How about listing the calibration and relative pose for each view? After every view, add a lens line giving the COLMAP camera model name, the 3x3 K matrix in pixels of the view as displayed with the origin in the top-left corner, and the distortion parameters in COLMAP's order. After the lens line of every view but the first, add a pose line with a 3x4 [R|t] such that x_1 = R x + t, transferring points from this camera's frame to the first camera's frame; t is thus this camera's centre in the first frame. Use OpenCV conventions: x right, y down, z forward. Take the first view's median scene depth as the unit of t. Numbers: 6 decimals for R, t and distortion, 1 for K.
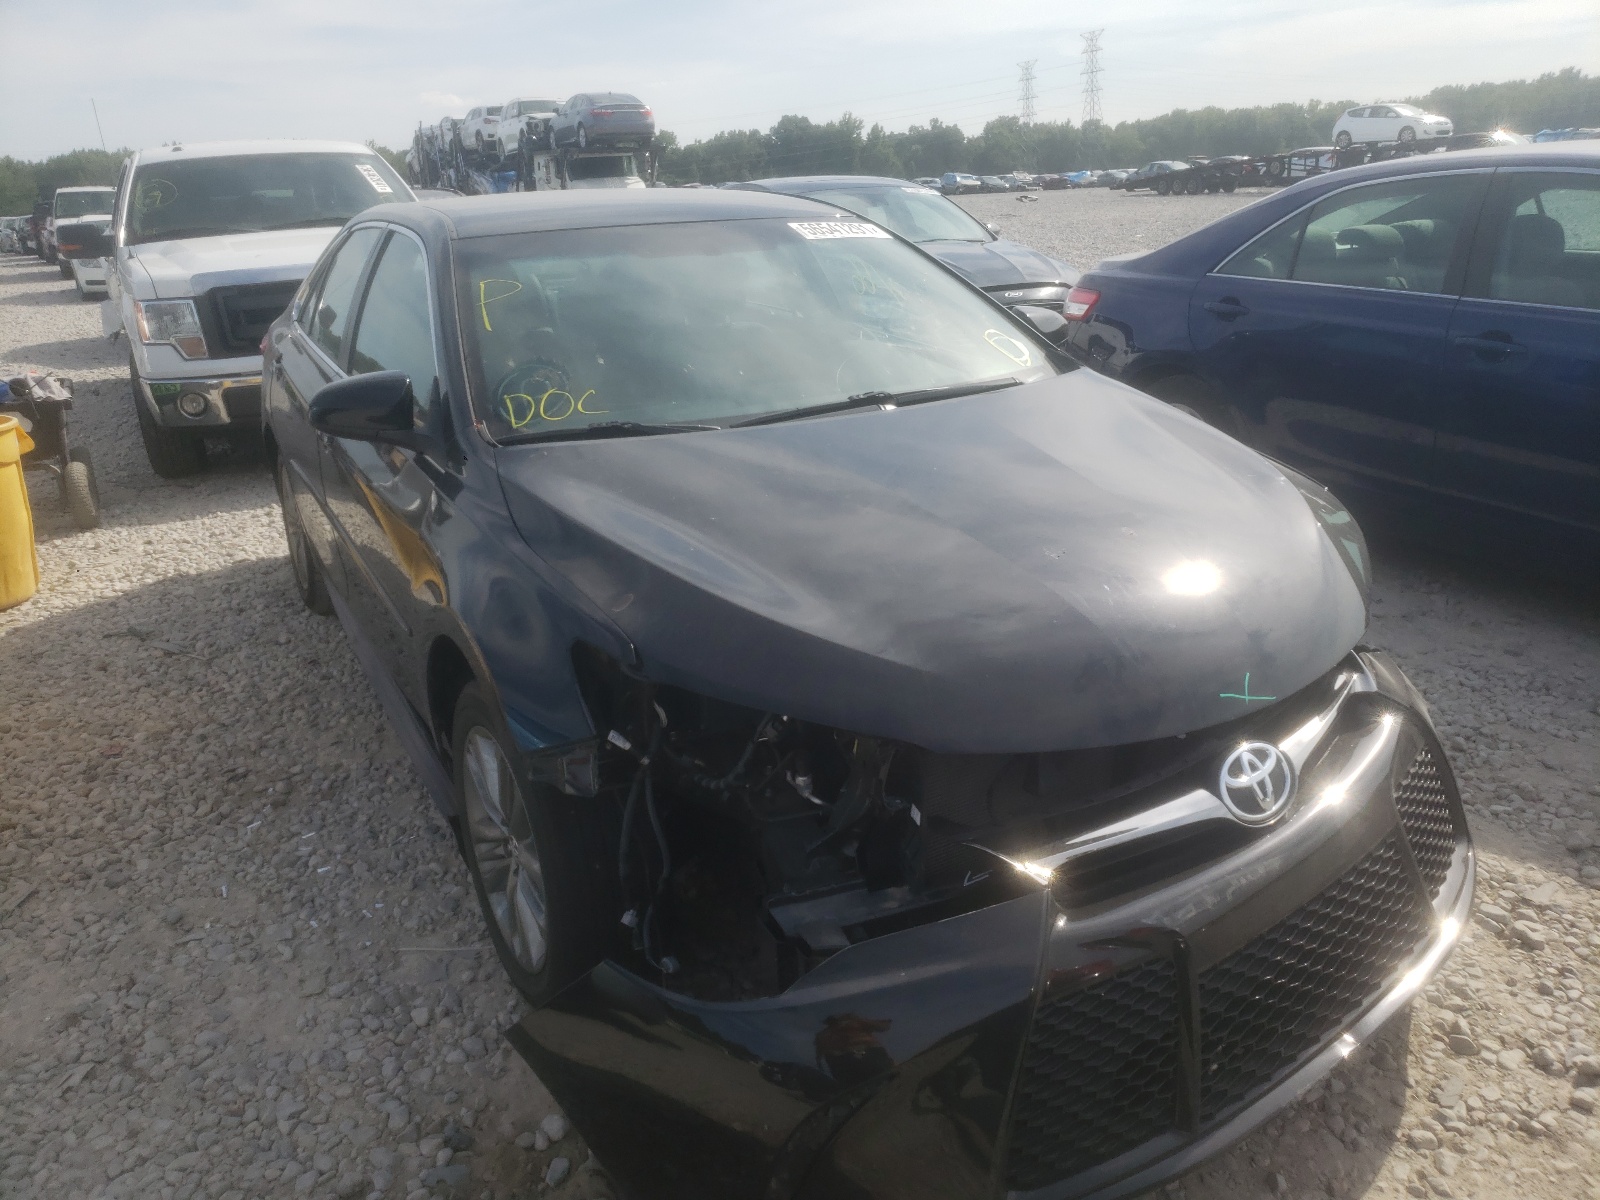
lens RADIAL K [[1329.5, 0, 800.6], [0, 1329.5, 537.4], [0, 0, 1]] dist [0.009840, 0.017455]
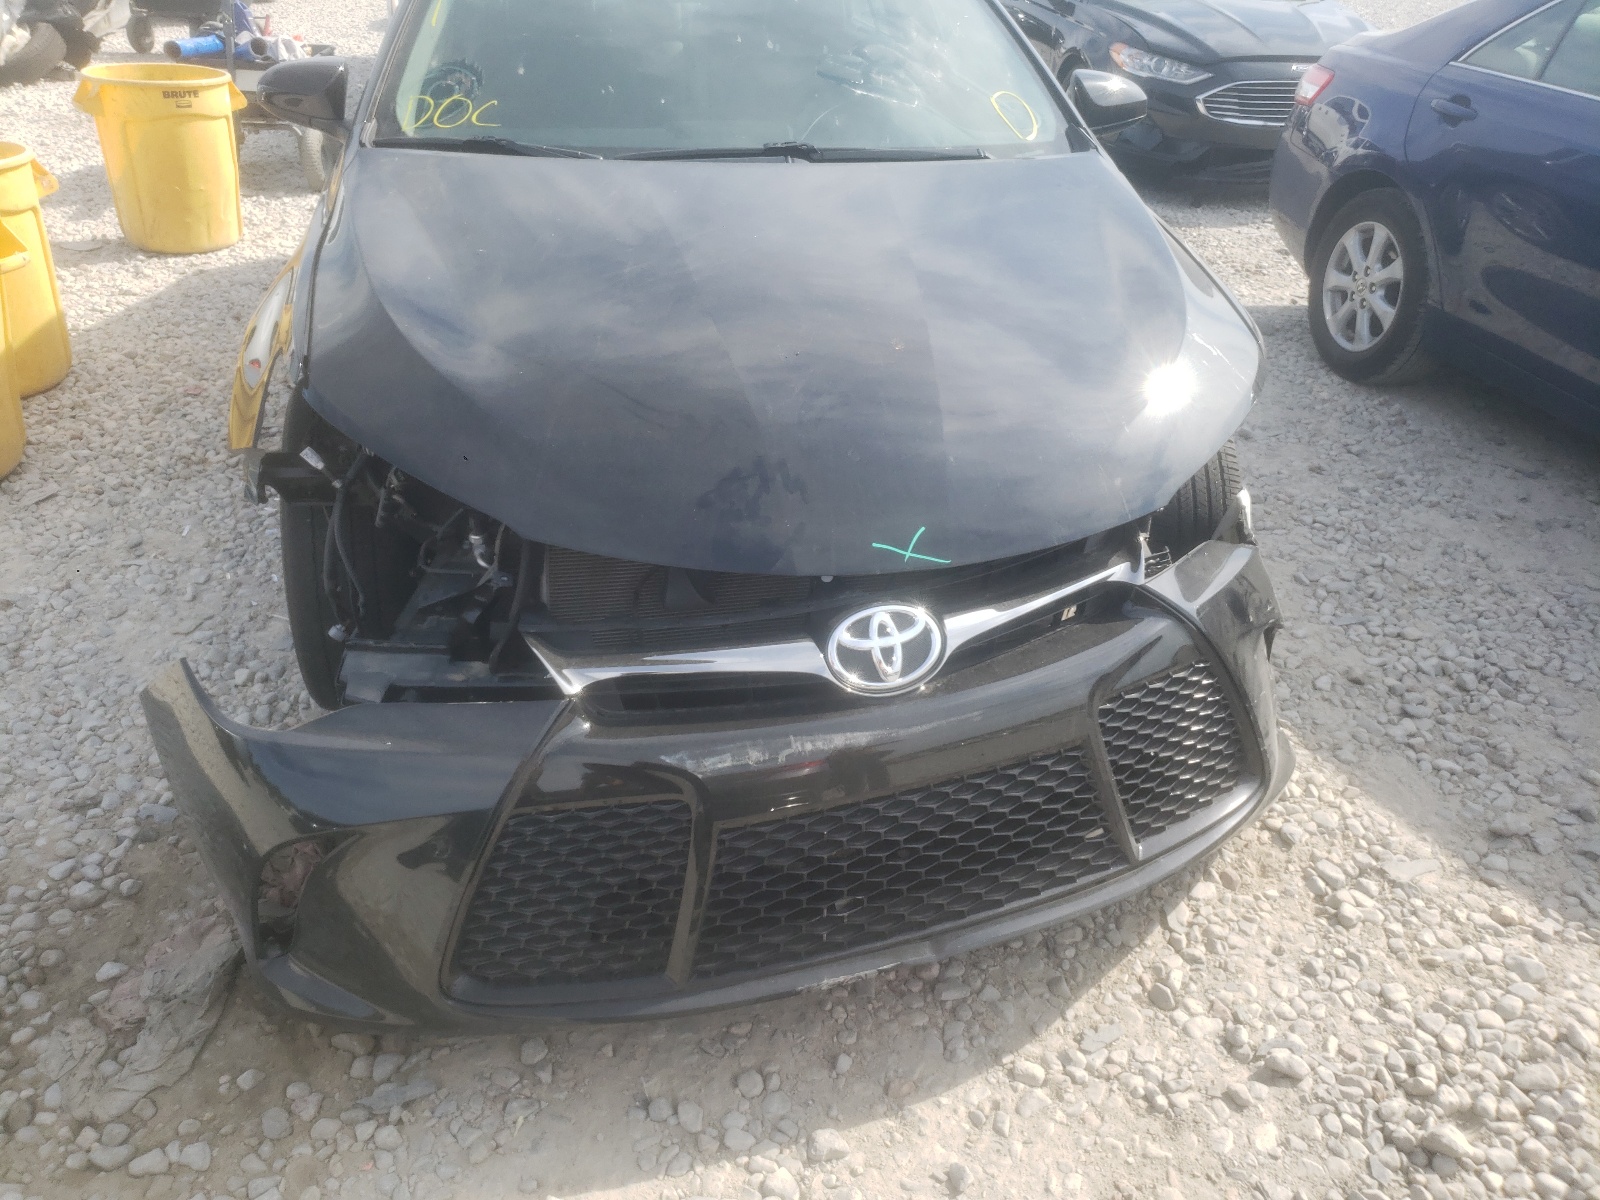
lens RADIAL K [[1329.5, 0, 800.6], [0, 1329.5, 537.4], [0, 0, 1]] dist [0.009840, 0.017455]
pose [[0.935146, 0.215658, -0.281058, 0.466086], [-0.160621, 0.965235, 0.206208, -0.050939], [0.315758, -0.147691, 0.937275, 0.161527]]
